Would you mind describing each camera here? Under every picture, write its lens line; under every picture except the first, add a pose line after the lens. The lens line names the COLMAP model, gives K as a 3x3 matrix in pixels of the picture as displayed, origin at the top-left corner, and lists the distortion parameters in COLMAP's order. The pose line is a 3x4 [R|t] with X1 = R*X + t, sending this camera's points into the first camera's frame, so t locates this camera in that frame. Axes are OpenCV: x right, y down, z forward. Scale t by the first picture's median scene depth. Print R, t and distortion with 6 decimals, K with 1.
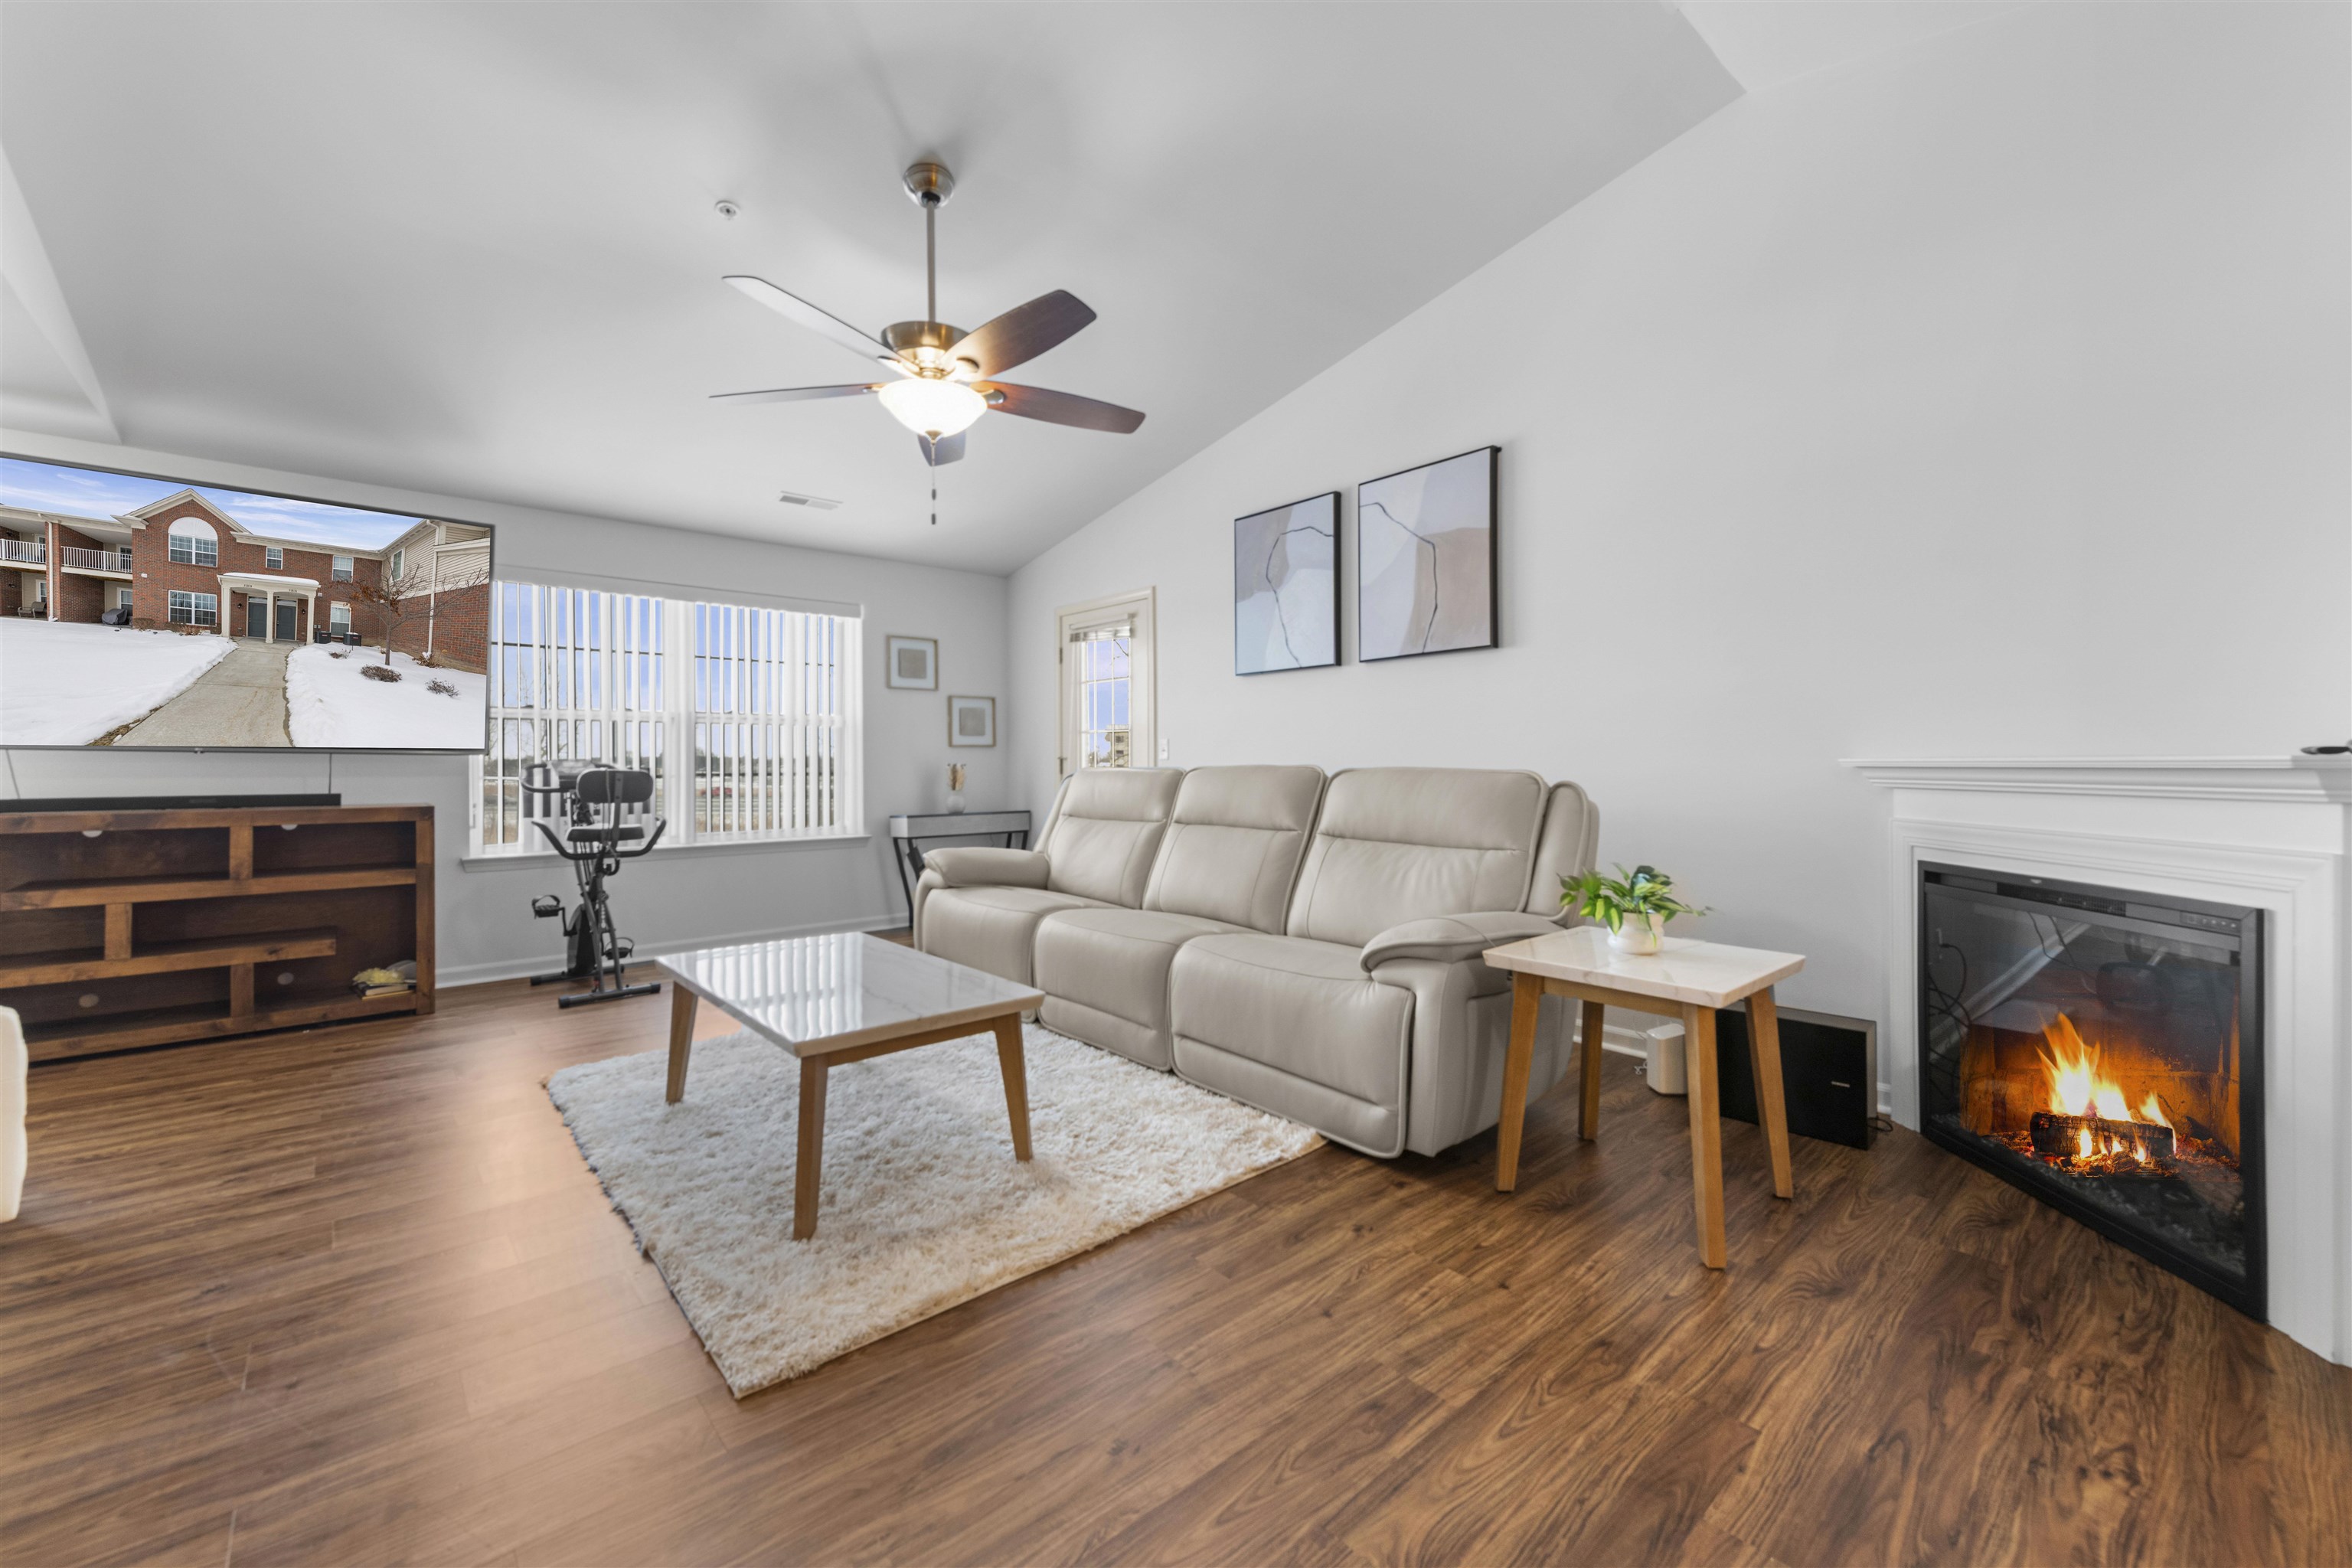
lens RADIAL K [[976.0, 0, 1182.5], [0, 976.0, 764.0], [0, 0, 1]] dist [0.019025, -0.000283]
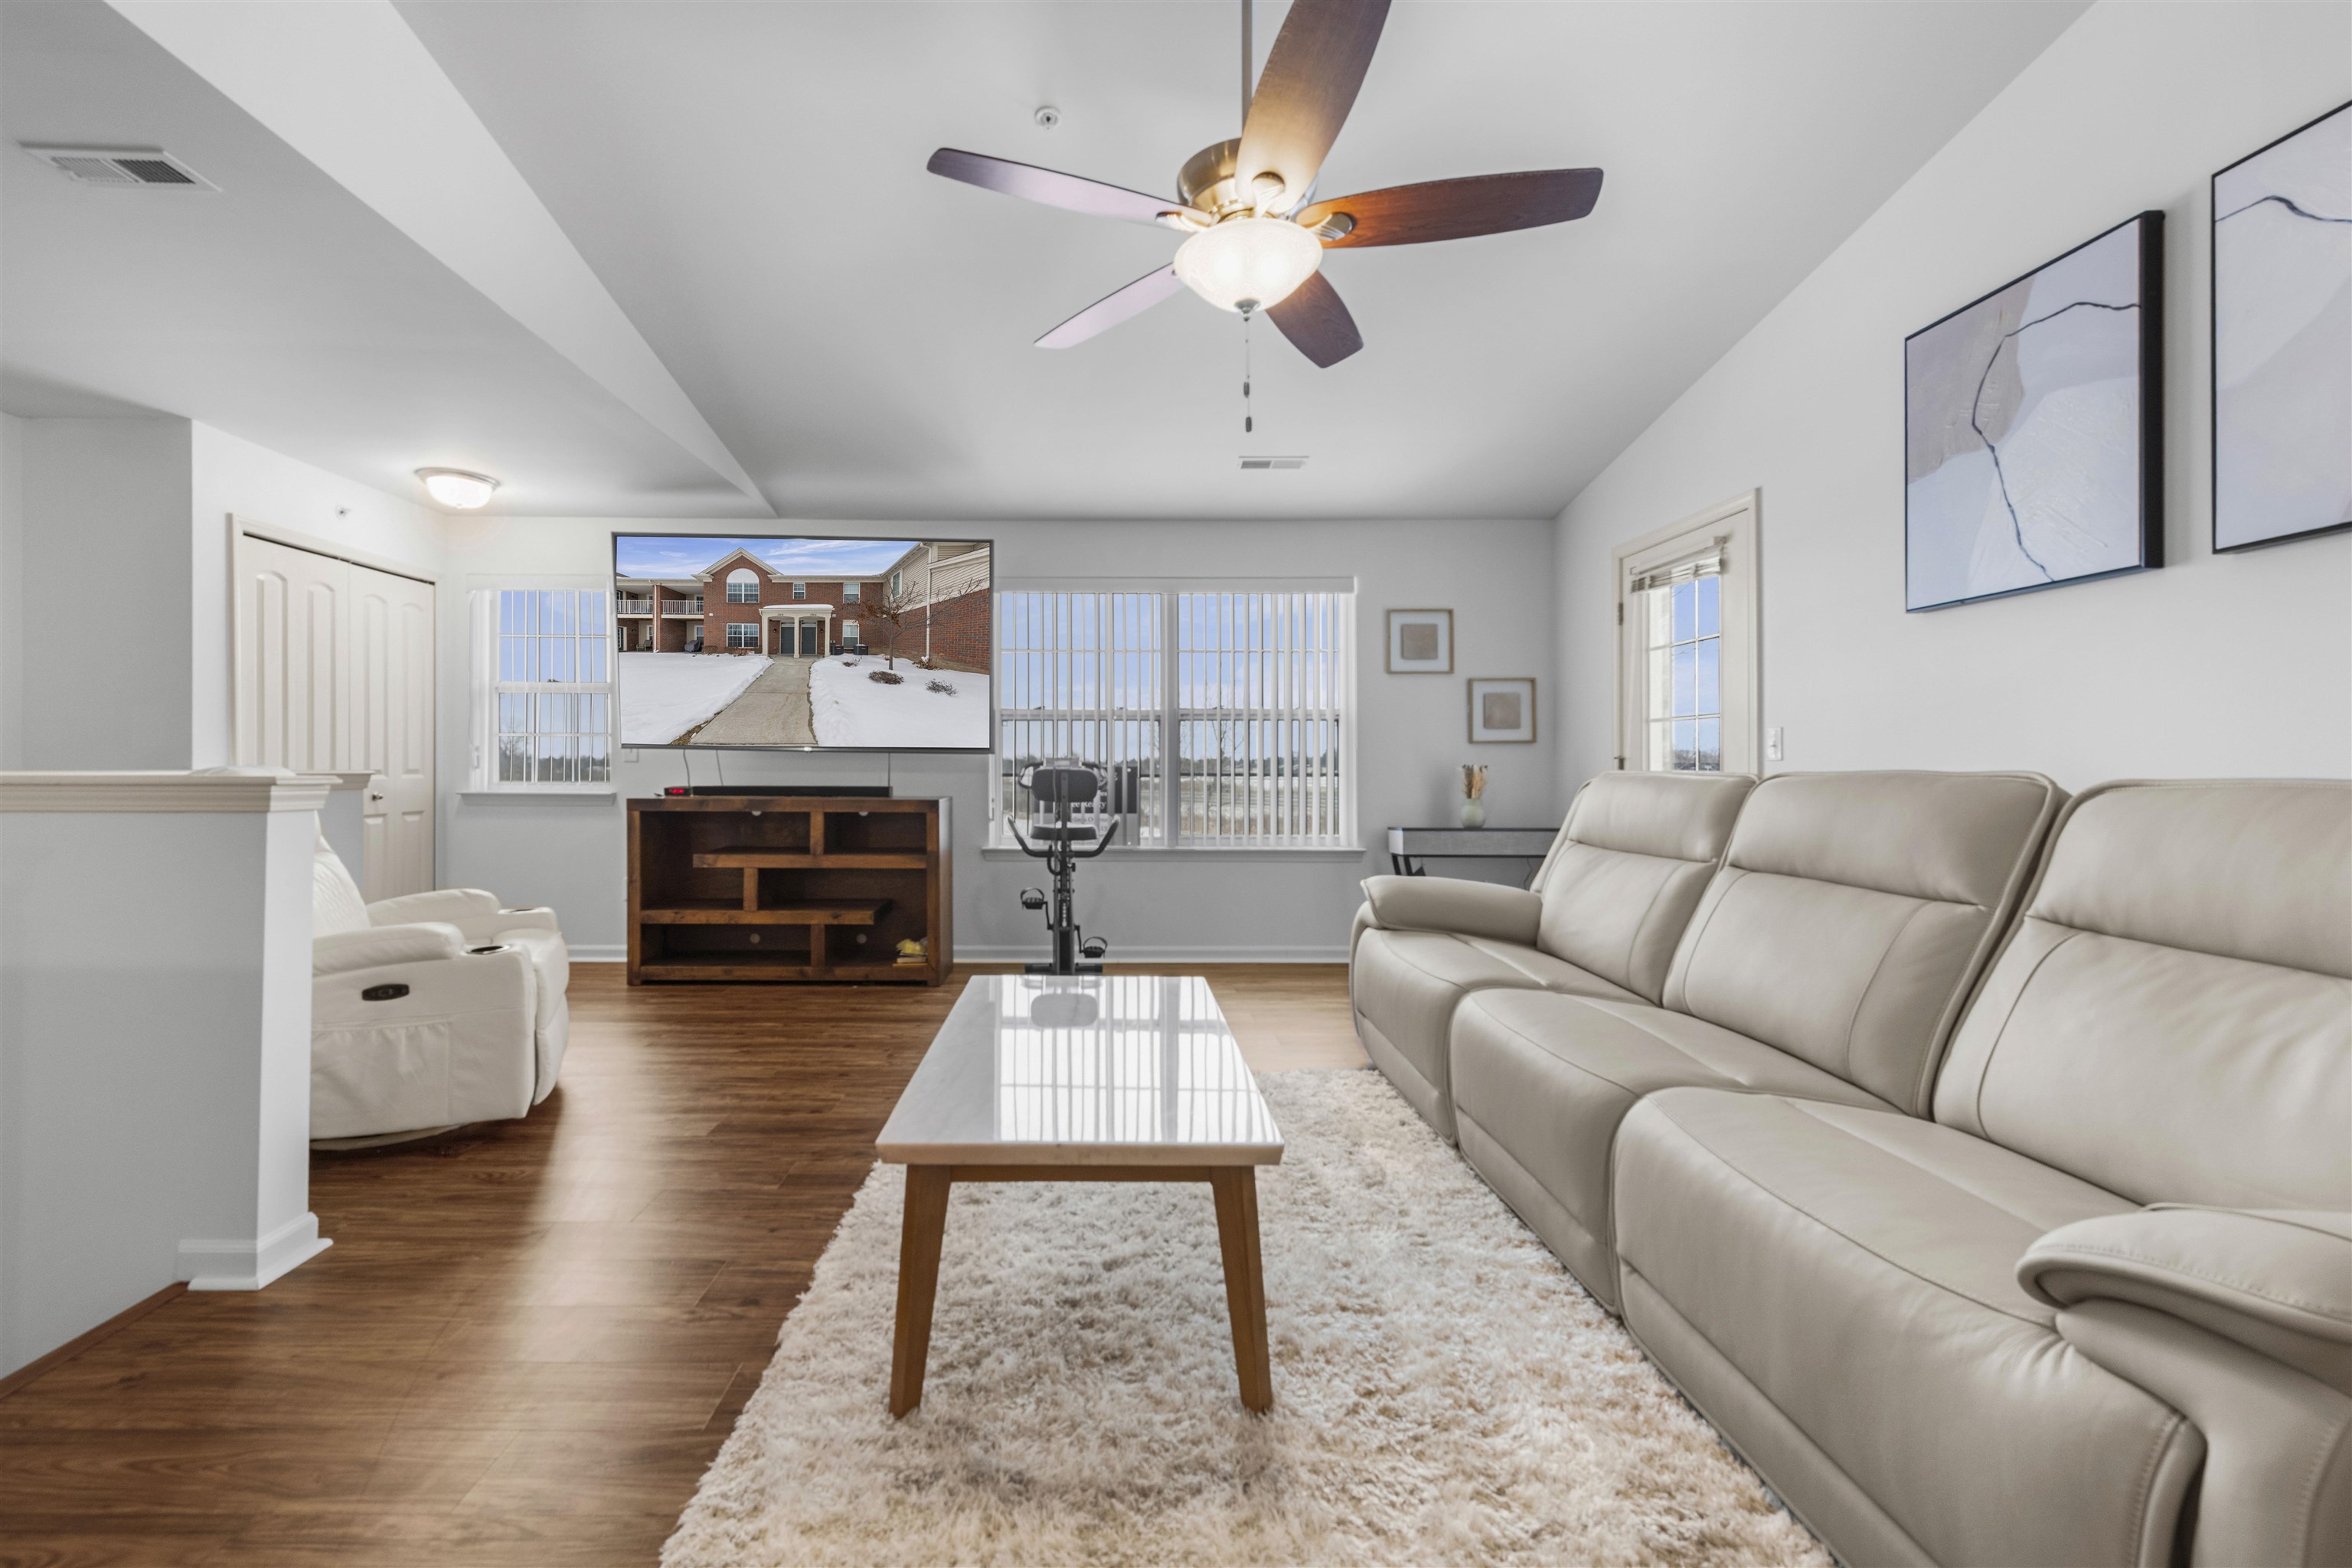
lens RADIAL K [[943.4, 0, 1185.8], [0, 943.4, 760.2], [0, 0, 1]] dist [0.018576, -0.004850]
pose [[0.734458, 0.002988, -0.678648, 0.155805], [-0.005996, 0.999980, -0.002087, -0.001295], [0.678628, 0.005602, 0.734461, 0.389079]]
